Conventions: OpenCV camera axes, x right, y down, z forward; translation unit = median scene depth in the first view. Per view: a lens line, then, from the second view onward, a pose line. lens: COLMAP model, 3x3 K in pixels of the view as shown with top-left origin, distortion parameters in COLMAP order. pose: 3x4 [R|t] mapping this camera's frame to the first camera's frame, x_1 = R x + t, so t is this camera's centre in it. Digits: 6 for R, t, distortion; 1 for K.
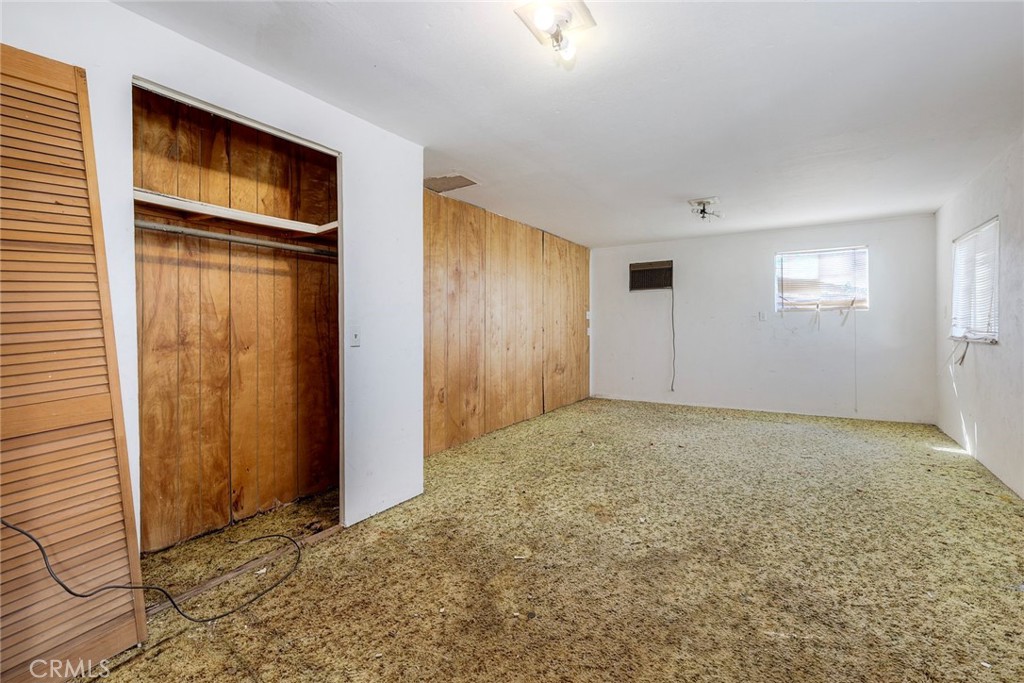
lens RADIAL K [[450.9, 0, 513.2], [0, 450.9, 340.6], [0, 0, 1]] dist [0.000972, 0.000059]
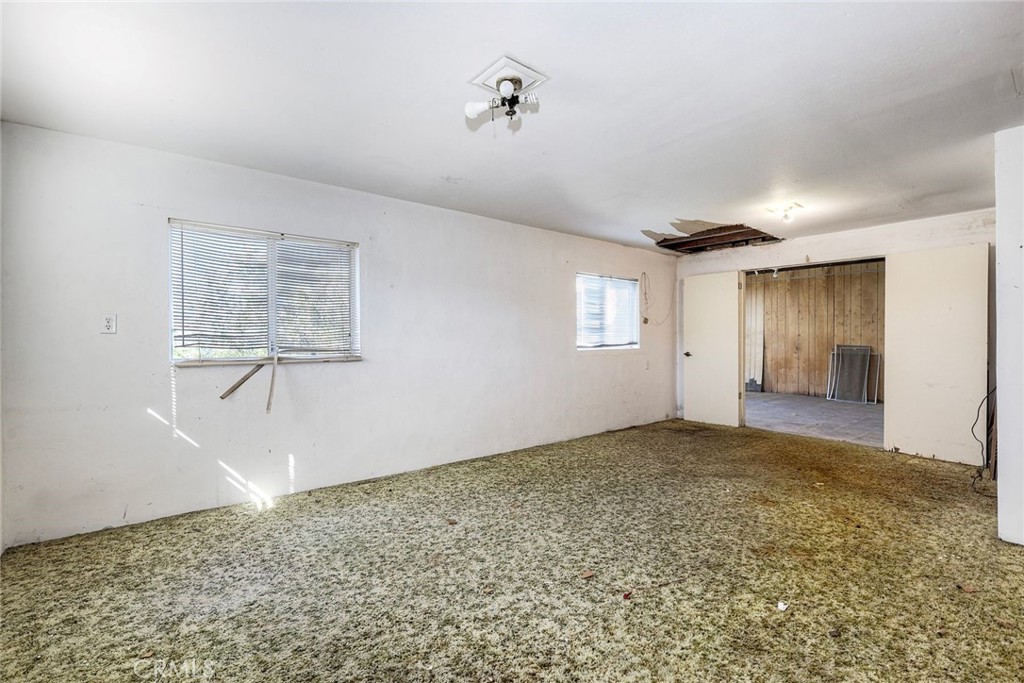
lens RADIAL K [[450.9, 0, 513.2], [0, 450.9, 340.6], [0, 0, 1]] dist [0.000972, 0.000059]
pose [[-0.949471, 0.006162, 0.313794, 0.382850], [0.017563, 0.999284, 0.033519, -0.075258], [-0.313363, 0.037337, -0.948899, 1.996564]]
